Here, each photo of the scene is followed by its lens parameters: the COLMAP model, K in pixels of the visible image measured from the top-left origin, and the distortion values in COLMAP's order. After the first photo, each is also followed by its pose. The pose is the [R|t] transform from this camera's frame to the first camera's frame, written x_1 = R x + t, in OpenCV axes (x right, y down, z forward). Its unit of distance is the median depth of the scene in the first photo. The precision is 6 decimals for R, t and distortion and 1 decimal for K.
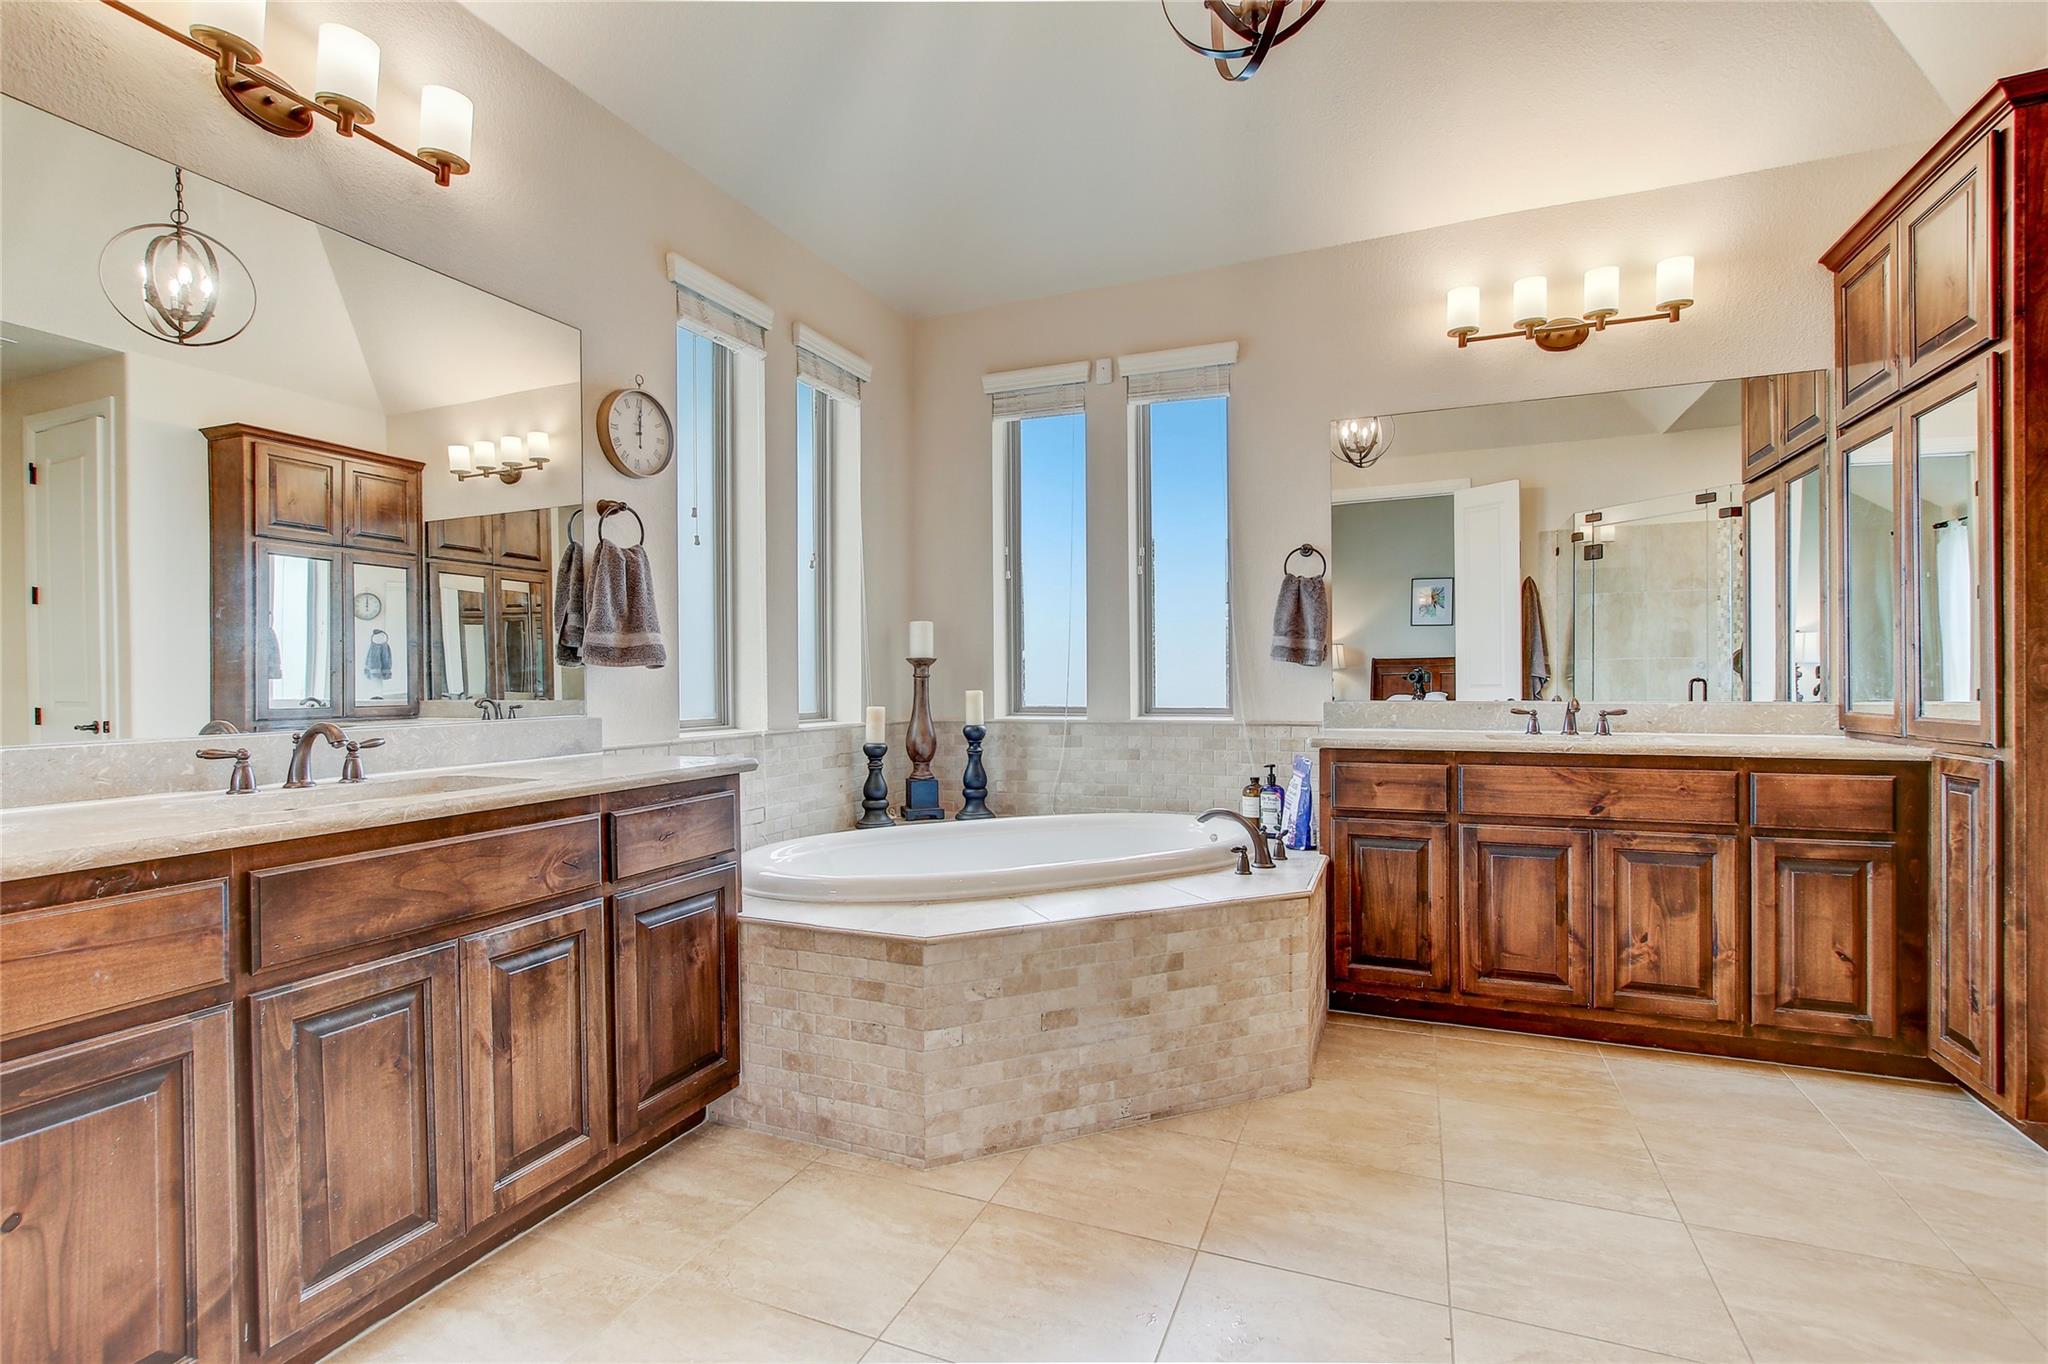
lens RADIAL K [[937.9, 0, 1024.0], [0, 937.9, 682.0], [0, 0, 1]] dist [-0.003030, 0.000225]
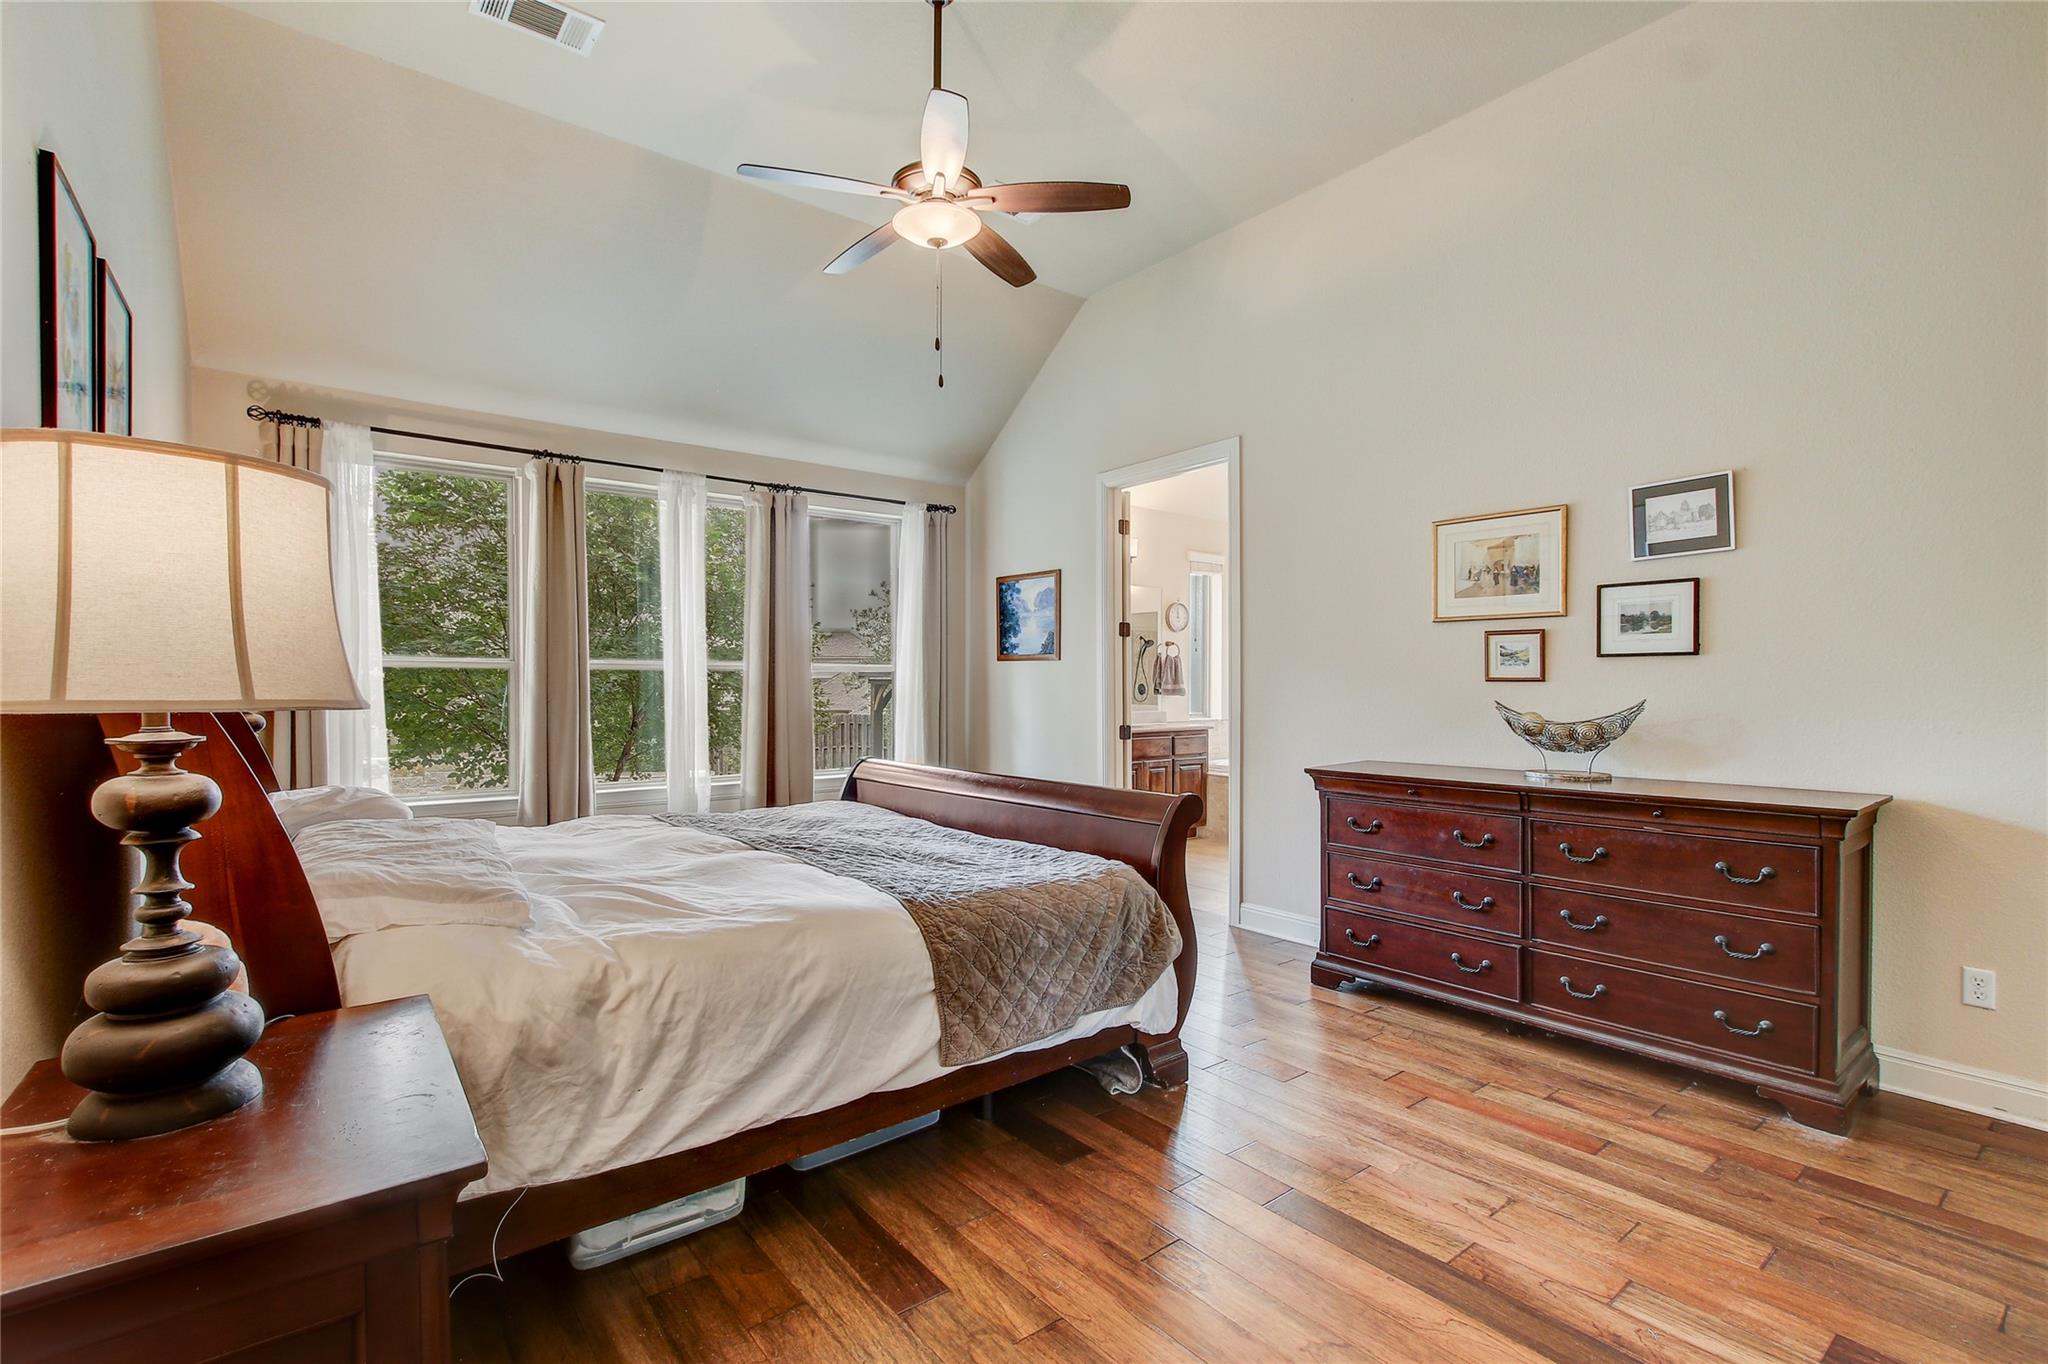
lens RADIAL K [[937.9, 0, 1024.0], [0, 937.9, 682.0], [0, 0, 1]] dist [-0.003030, 0.000225]
pose [[0.873346, 0.010519, -0.486988, 0.732487], [-0.013063, 0.999913, -0.001829, -0.055217], [0.486926, 0.007959, 0.873407, -2.186416]]
